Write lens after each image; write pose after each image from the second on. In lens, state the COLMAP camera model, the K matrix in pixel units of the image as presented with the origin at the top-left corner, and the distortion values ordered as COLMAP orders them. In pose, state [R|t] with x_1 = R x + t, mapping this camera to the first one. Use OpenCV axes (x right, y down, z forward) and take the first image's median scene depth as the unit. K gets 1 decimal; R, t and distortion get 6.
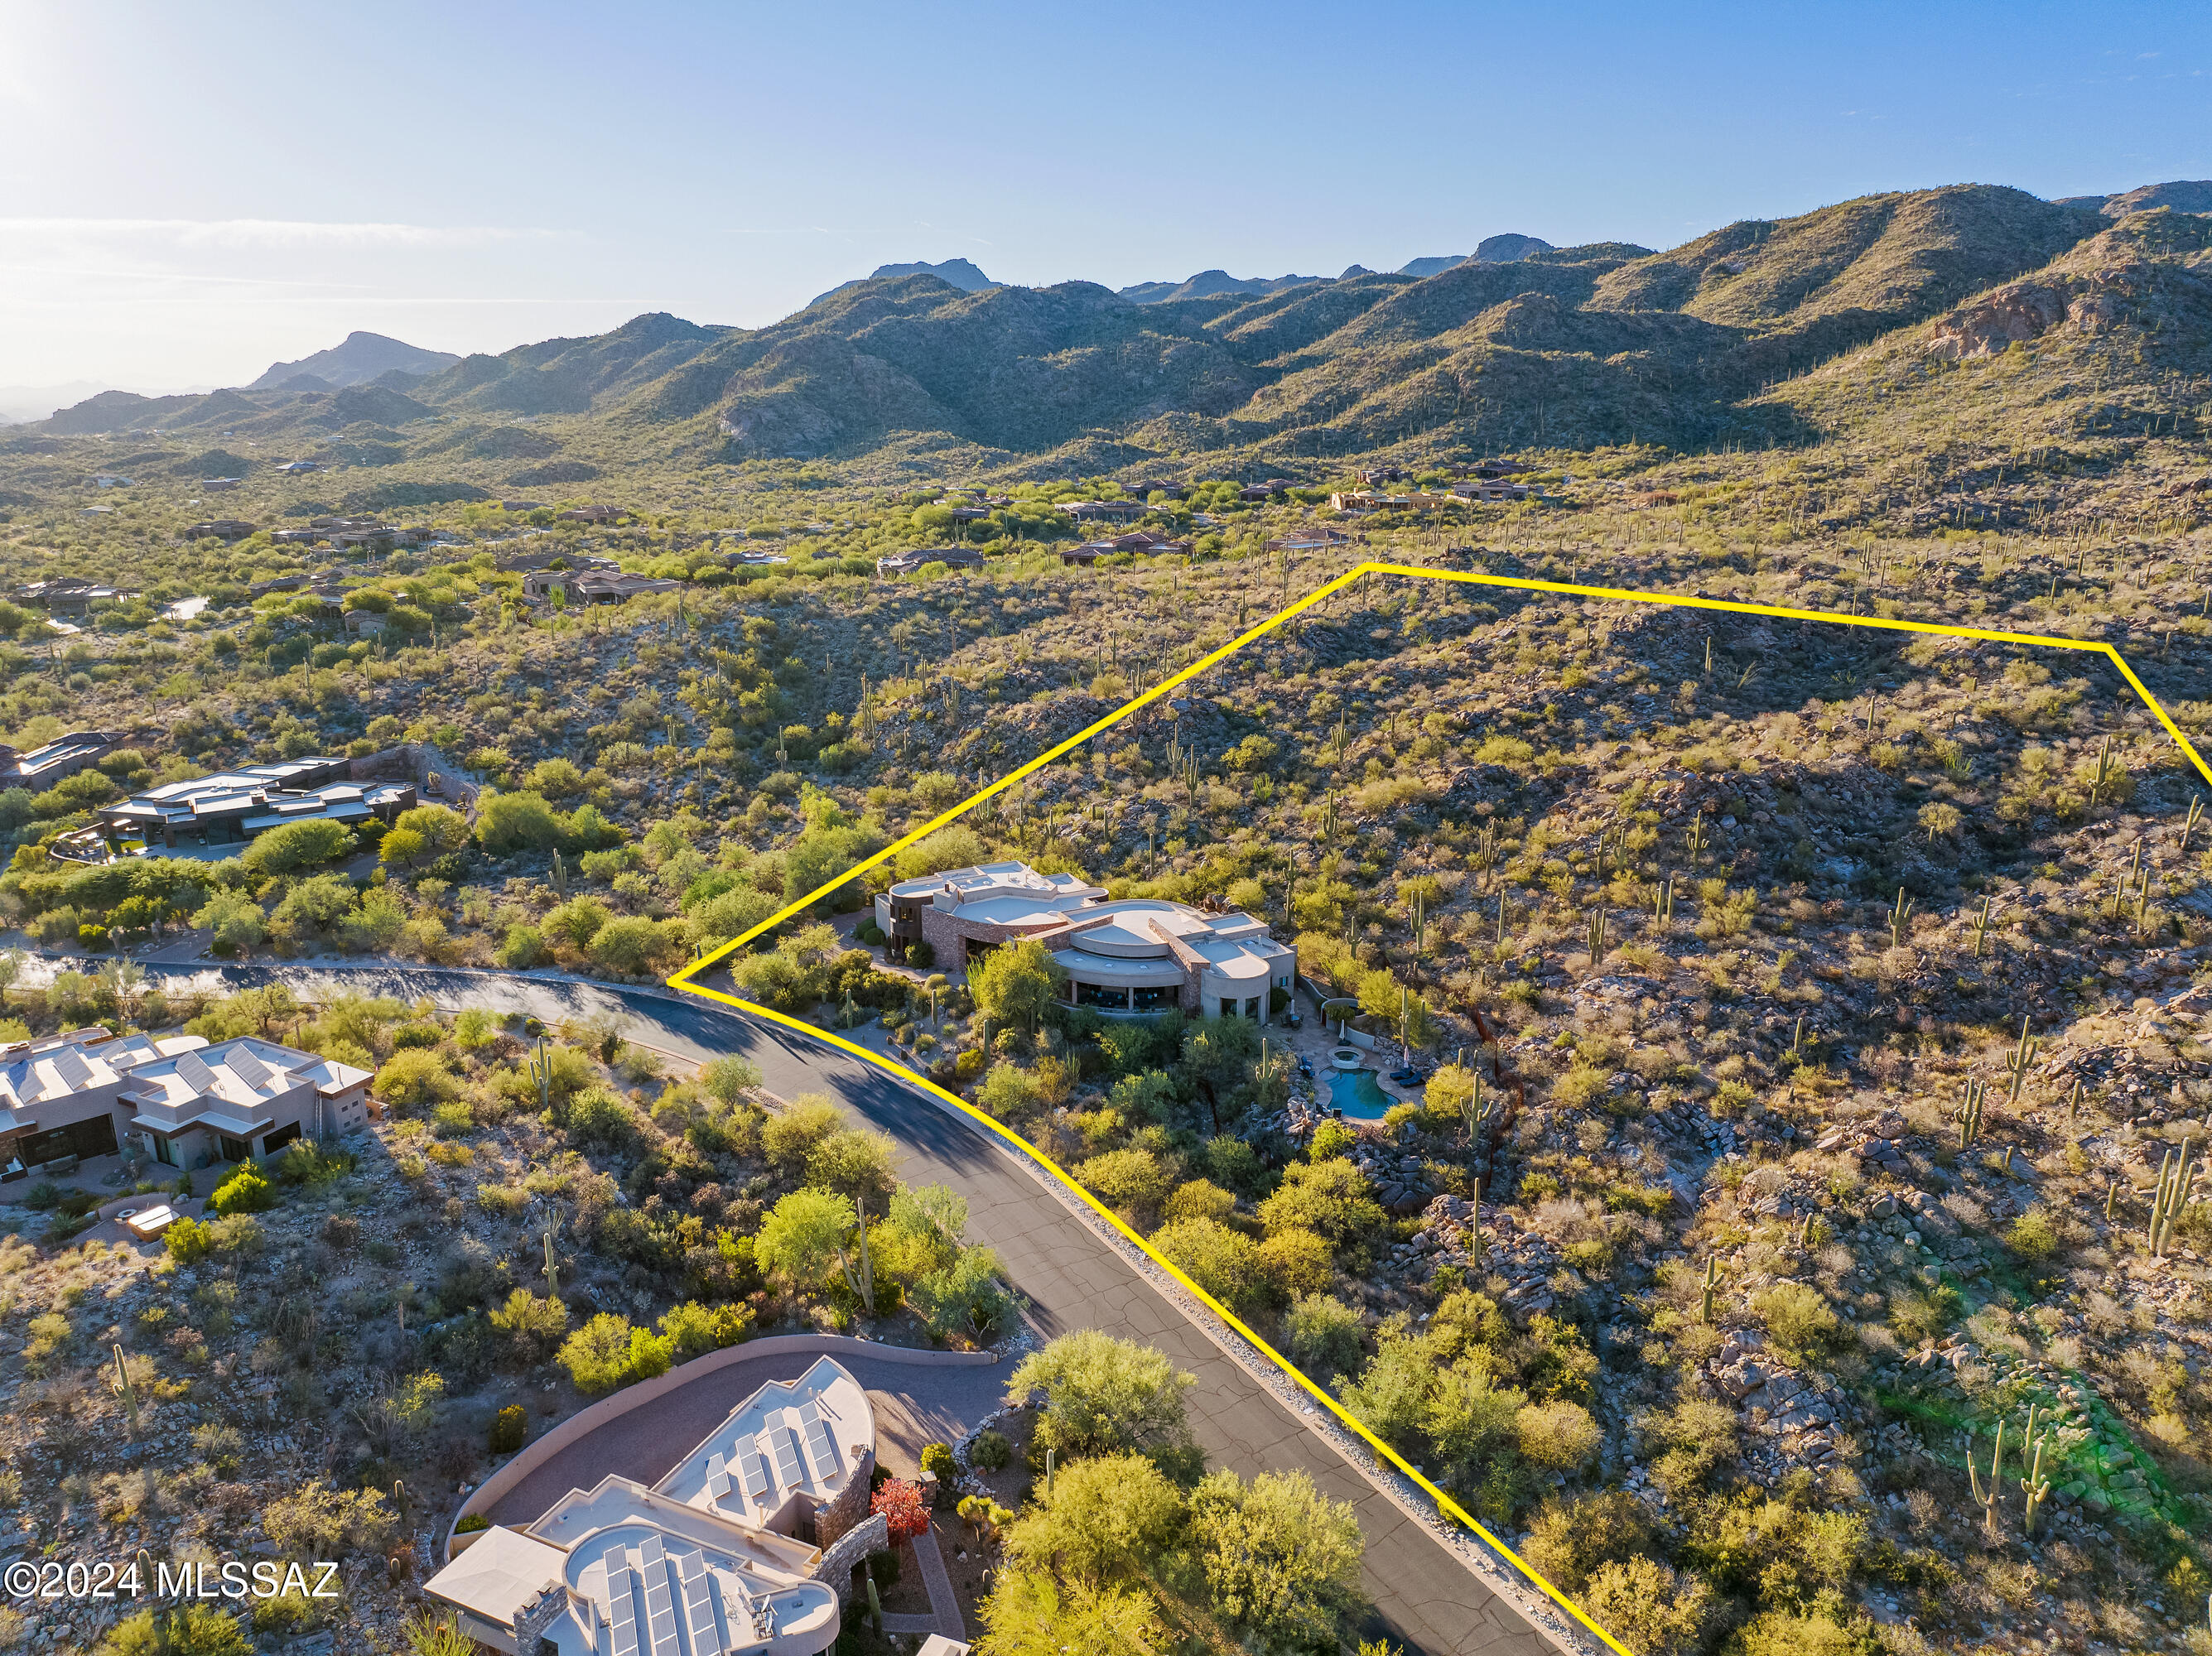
lens RADIAL K [[1596.1, 0, 1117.6], [0, 1596.1, 820.6], [0, 0, 1]] dist [-0.038924, 0.006506]
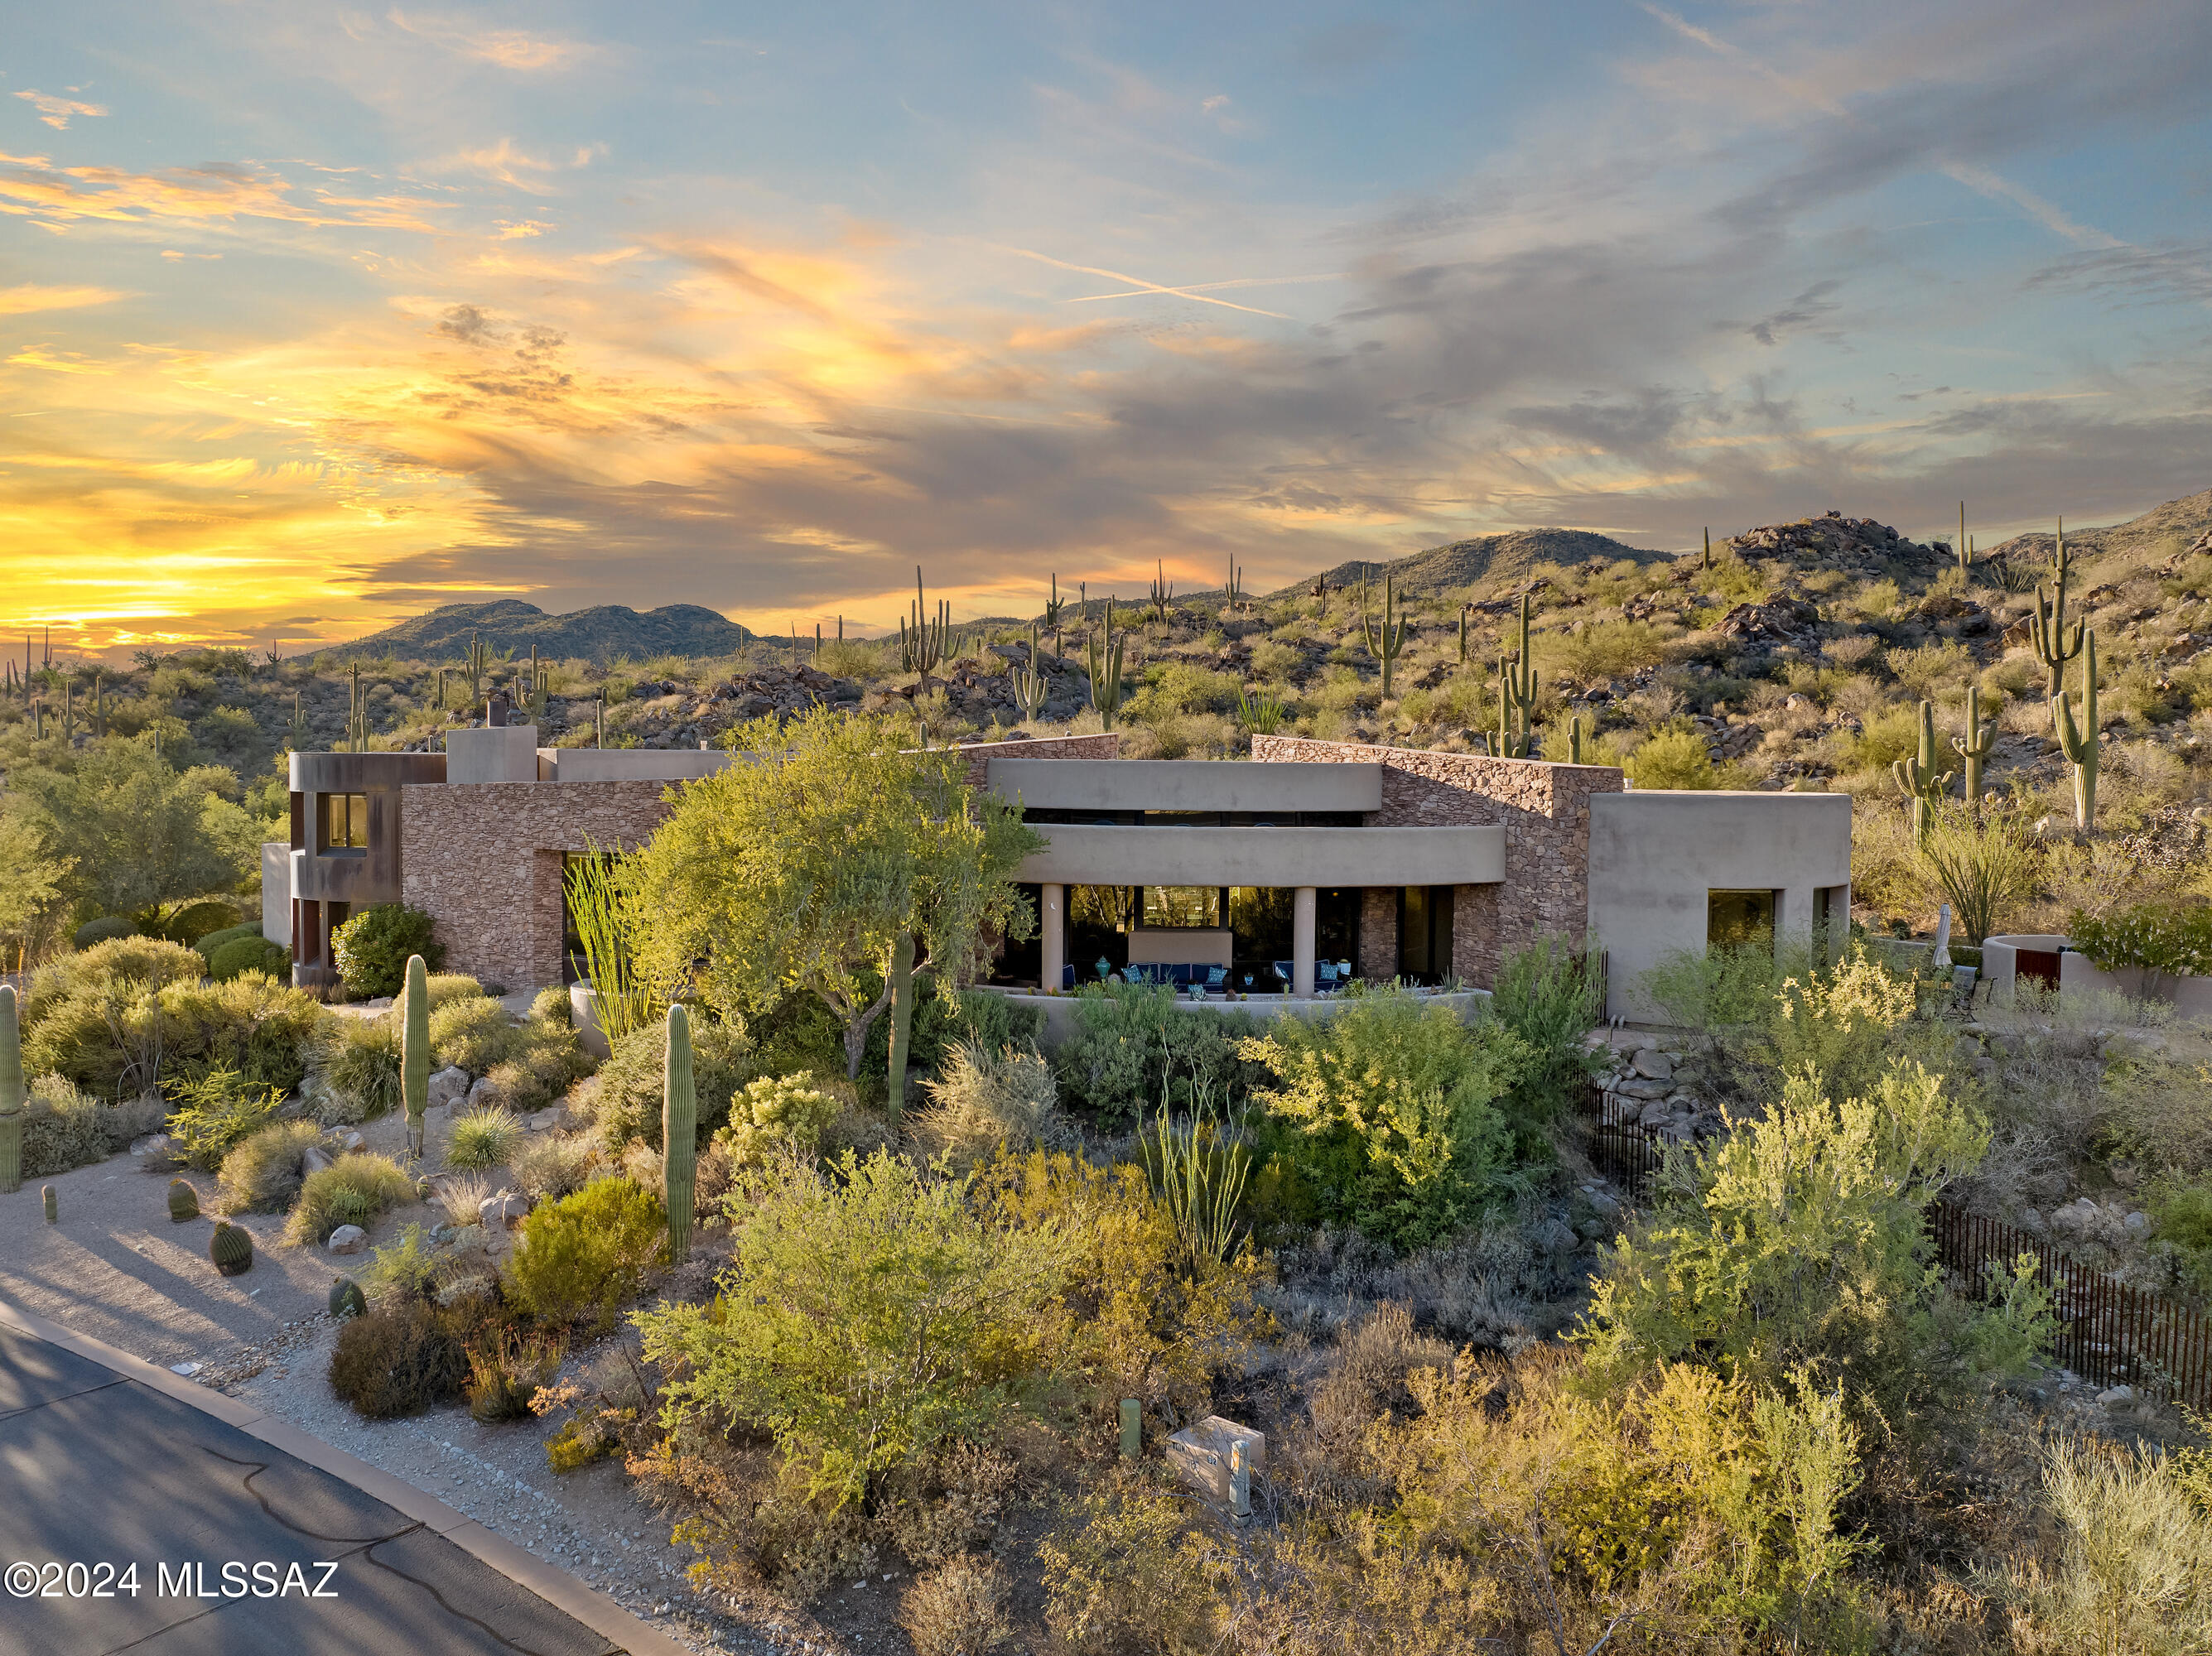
lens RADIAL K [[1596.1, 0, 1117.6], [0, 1596.1, 820.6], [0, 0, 1]] dist [-0.038924, 0.006506]
pose [[0.967995, 0.004946, 0.250919, -0.075818], [0.056284, 0.970060, -0.236253, 0.145447], [-0.244575, 0.242815, 0.938735, 0.762927]]
